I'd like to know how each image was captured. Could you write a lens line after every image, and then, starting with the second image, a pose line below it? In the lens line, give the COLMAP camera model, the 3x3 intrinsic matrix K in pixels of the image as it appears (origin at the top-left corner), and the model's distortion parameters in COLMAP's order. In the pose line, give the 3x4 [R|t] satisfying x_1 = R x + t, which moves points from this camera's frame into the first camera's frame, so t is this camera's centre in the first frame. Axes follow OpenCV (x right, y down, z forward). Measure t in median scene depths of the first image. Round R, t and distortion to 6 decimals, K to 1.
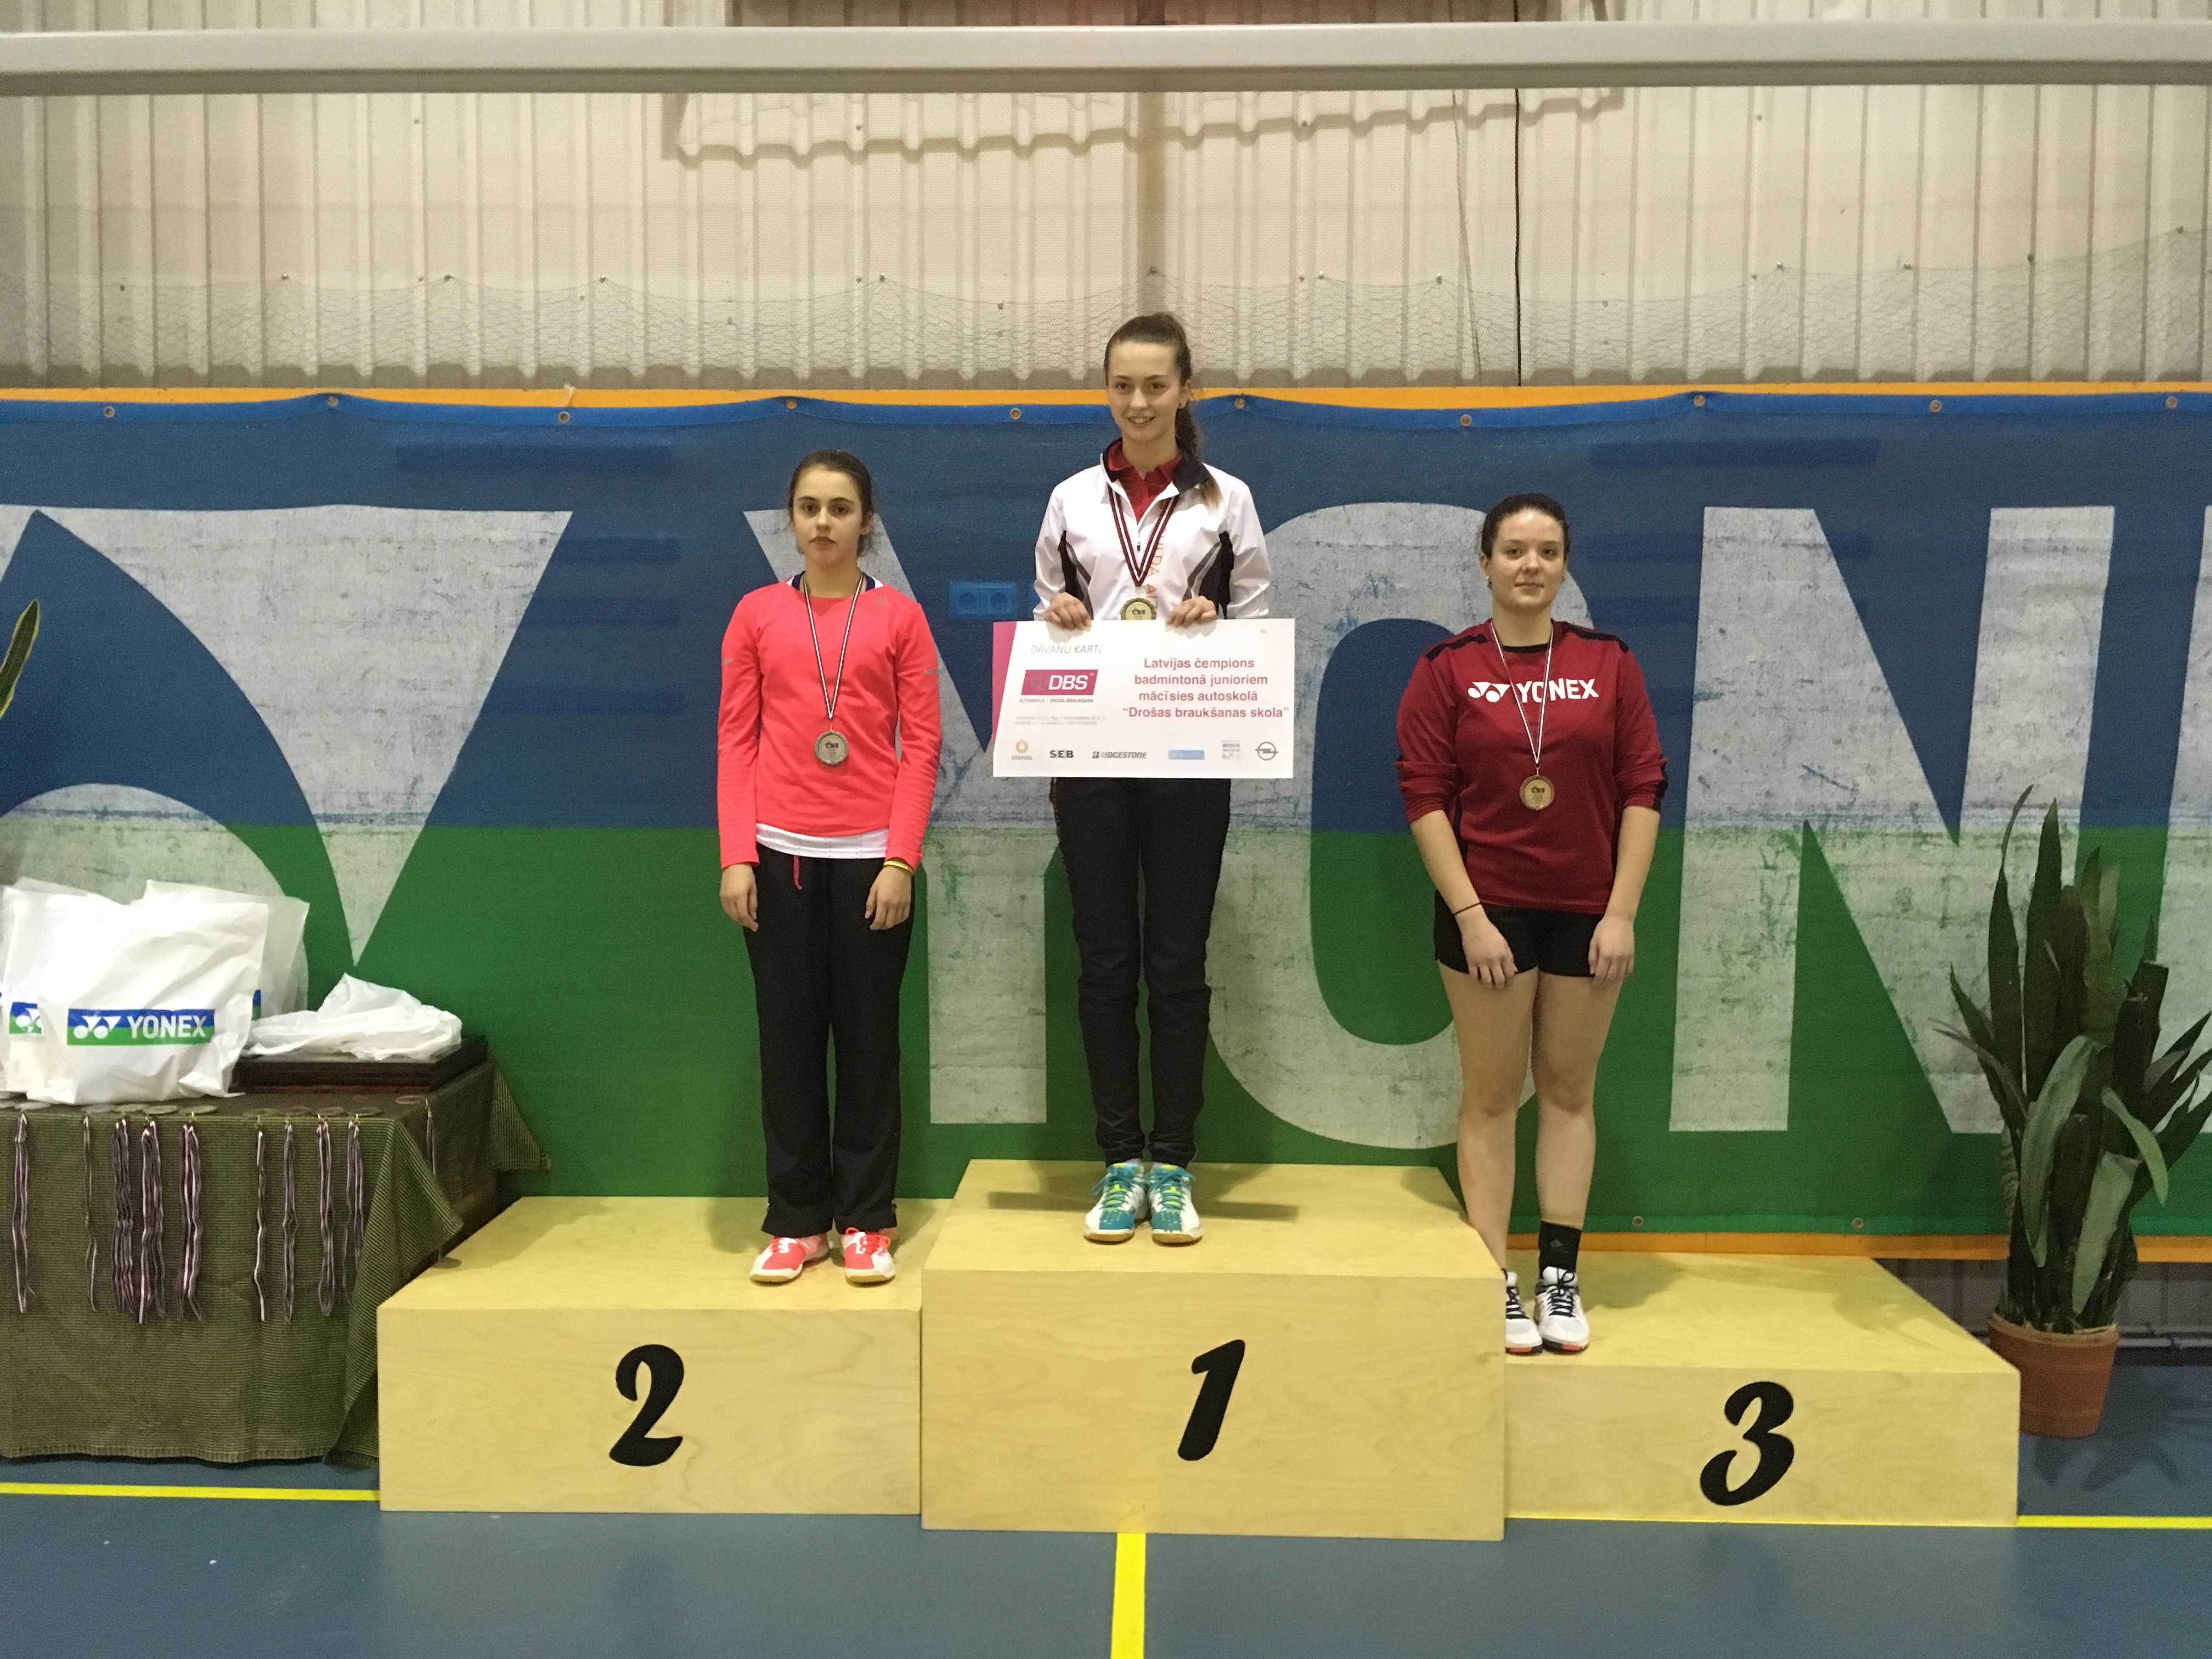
lens RADIAL K [[1893.0, 0, 1102.6], [0, 1893.0, 836.6], [0, 0, 1]] dist [0.084898, -0.136398]
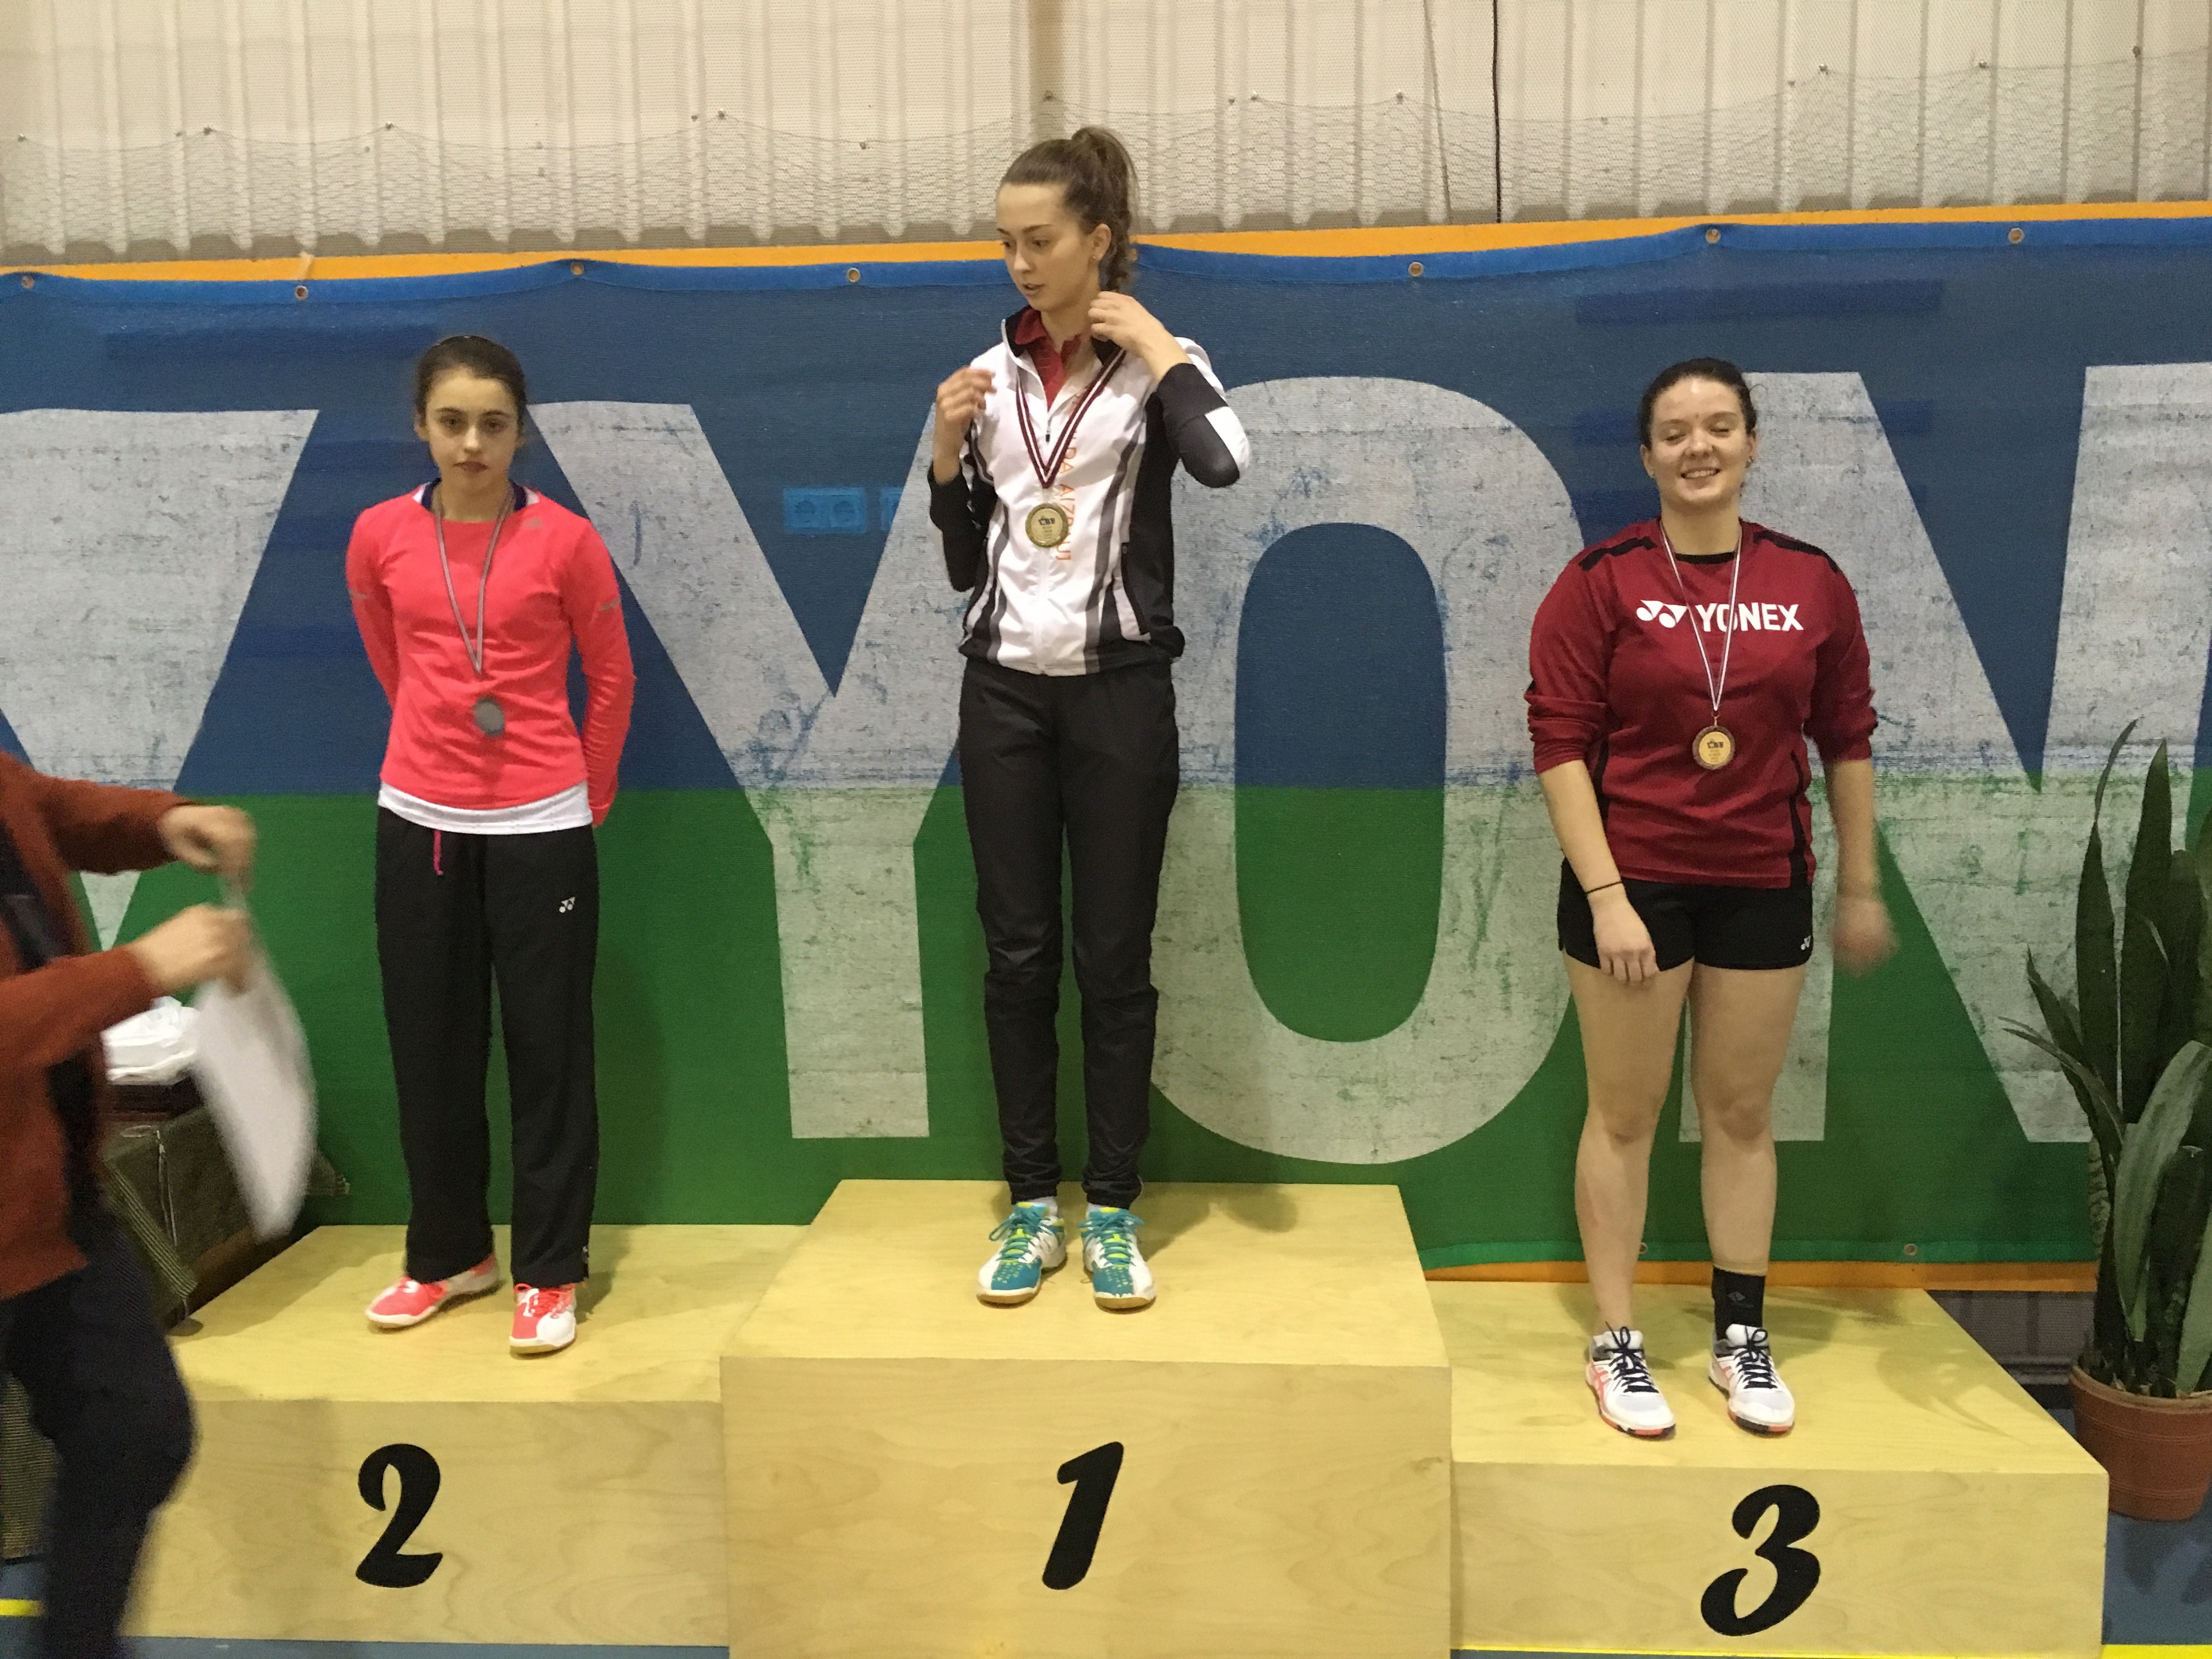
lens RADIAL K [[1893.0, 0, 1101.1], [0, 1893.0, 835.9], [0, 0, 1]] dist [0.084898, -0.136398]
pose [[0.999194, -0.014048, -0.037596, 0.083618], [0.016161, 0.998272, 0.056504, -0.029139], [0.036737, -0.057066, 0.997694, 0.182901]]
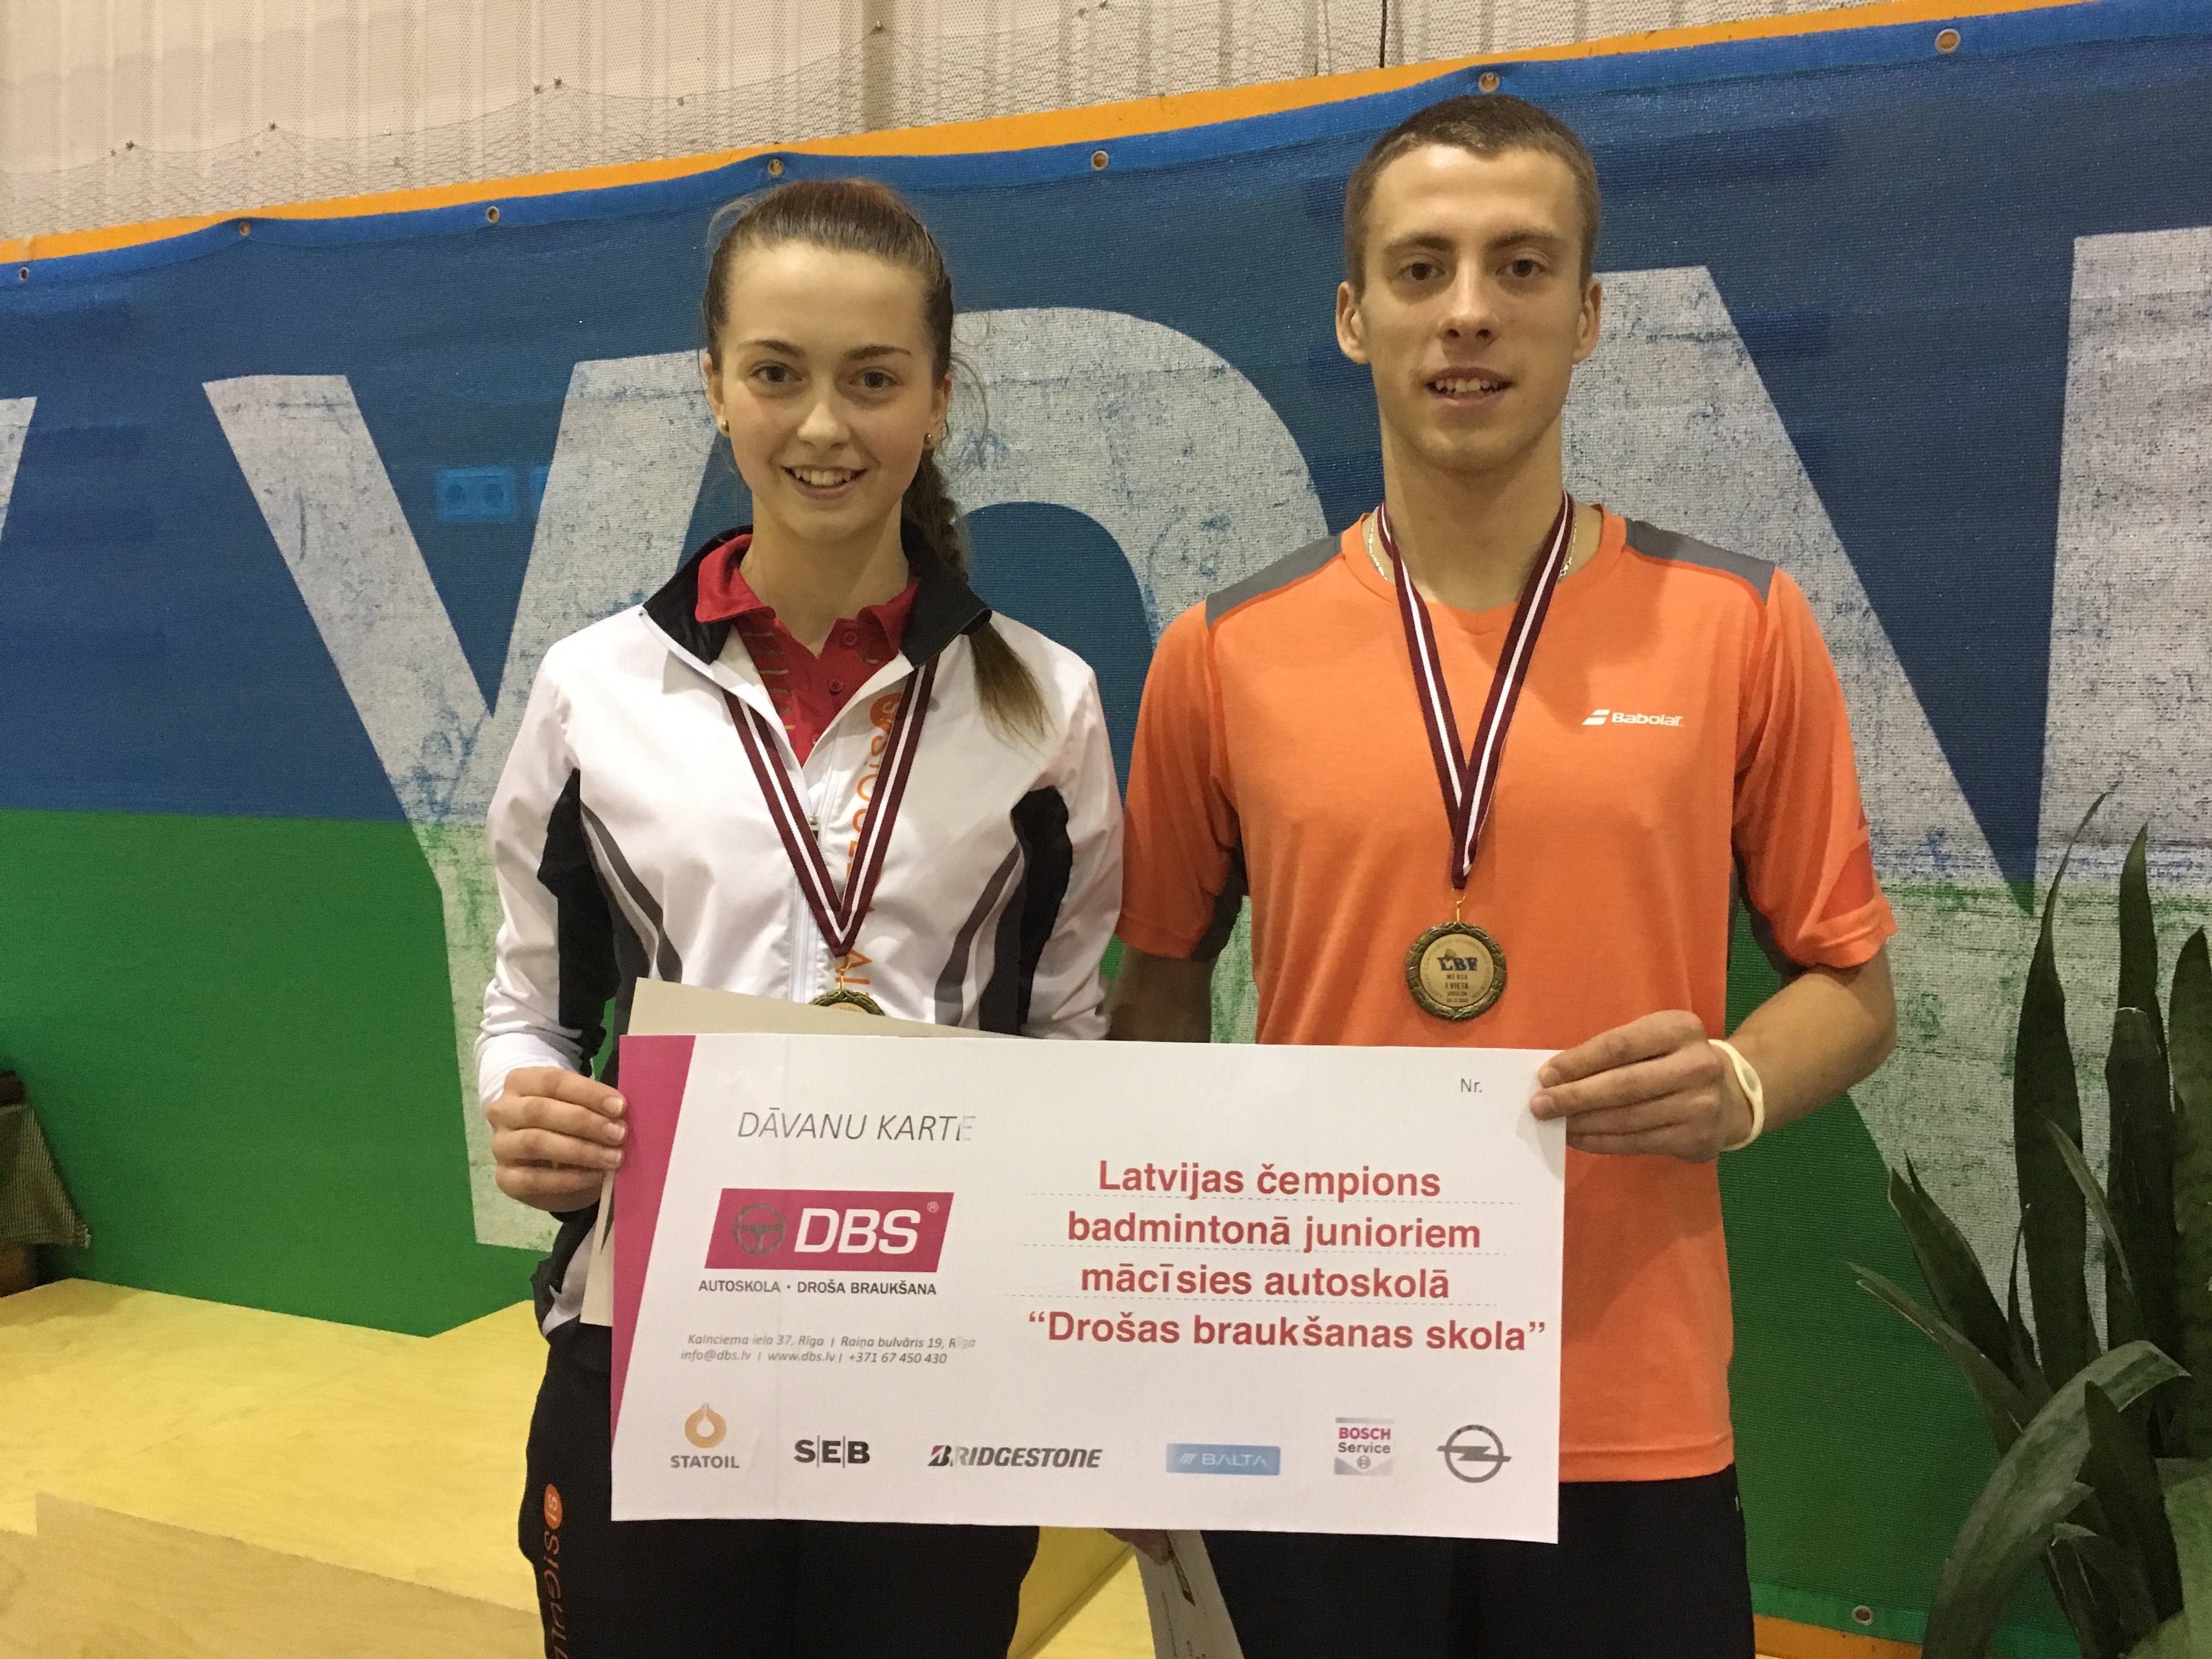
lens RADIAL K [[1893.0, 0, 1102.9], [0, 1893.0, 827.0], [0, 0, 1]] dist [0.084898, -0.136398]
pose [[0.931832, 0.029231, -0.361710, 0.400057], [-0.035658, 0.999302, -0.011105, -0.004584], [0.361133, 0.023246, 0.932224, 0.437387]]
